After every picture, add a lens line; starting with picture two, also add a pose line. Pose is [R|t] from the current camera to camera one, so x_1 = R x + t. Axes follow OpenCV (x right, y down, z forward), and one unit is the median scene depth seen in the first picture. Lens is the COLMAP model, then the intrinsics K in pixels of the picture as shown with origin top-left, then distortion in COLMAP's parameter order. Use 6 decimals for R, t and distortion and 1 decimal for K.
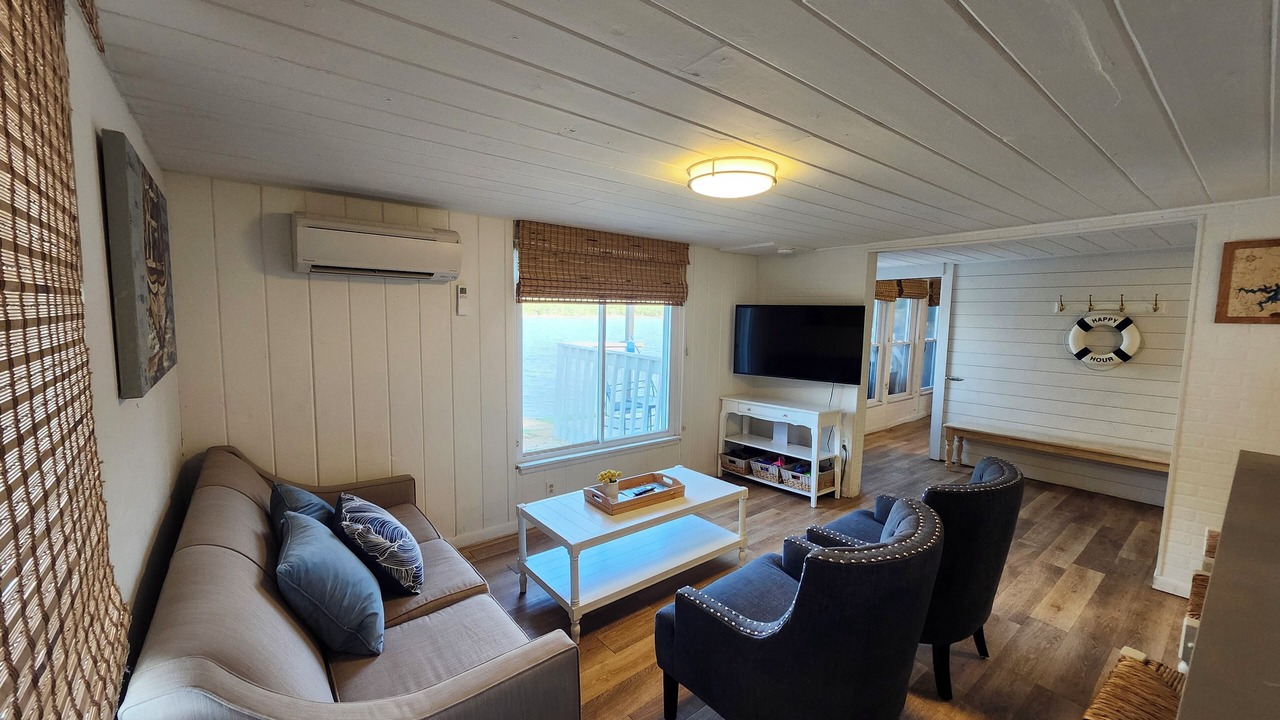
lens RADIAL K [[500.1, 0, 635.4], [0, 500.1, 360.2], [0, 0, 1]] dist [0.004254, -0.000322]
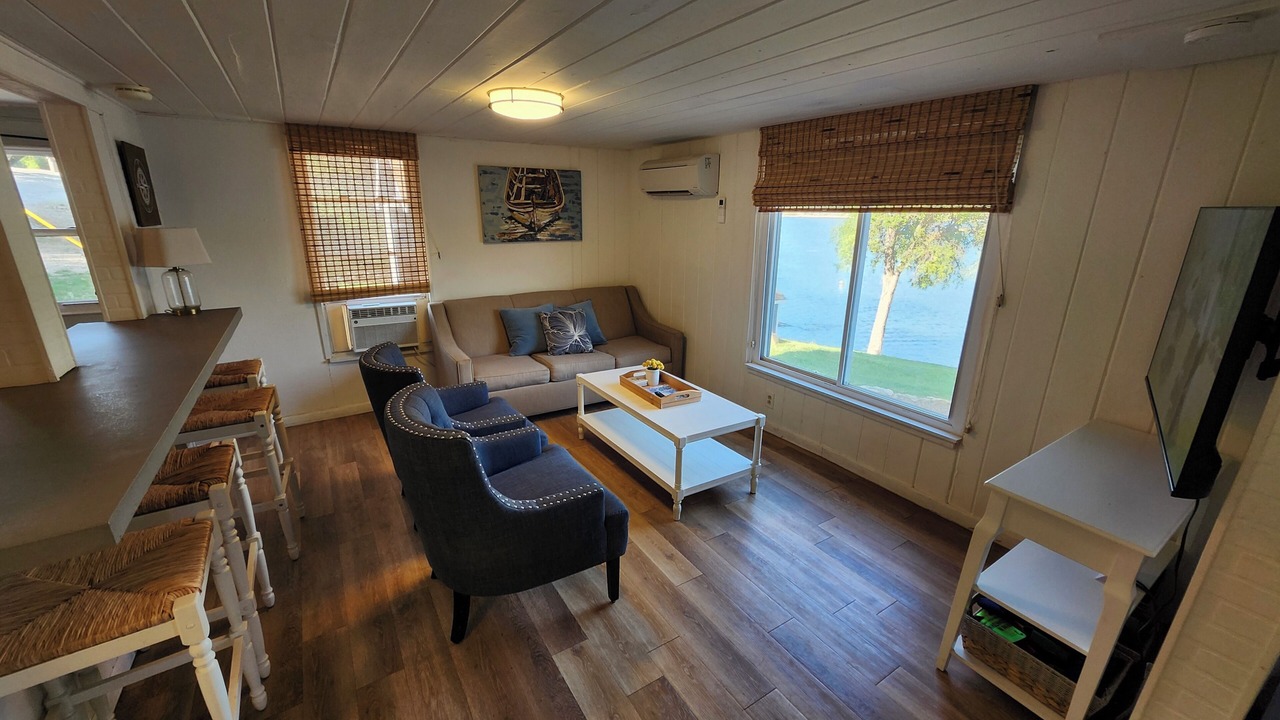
lens RADIAL K [[500.1, 0, 635.4], [0, 500.1, 360.2], [0, 0, 1]] dist [0.004254, -0.000322]
pose [[-0.096333, 0.268902, -0.958338, 0.772272], [-0.112041, 0.953767, 0.278882, -0.070397], [0.989023, 0.134238, -0.061752, 0.738237]]
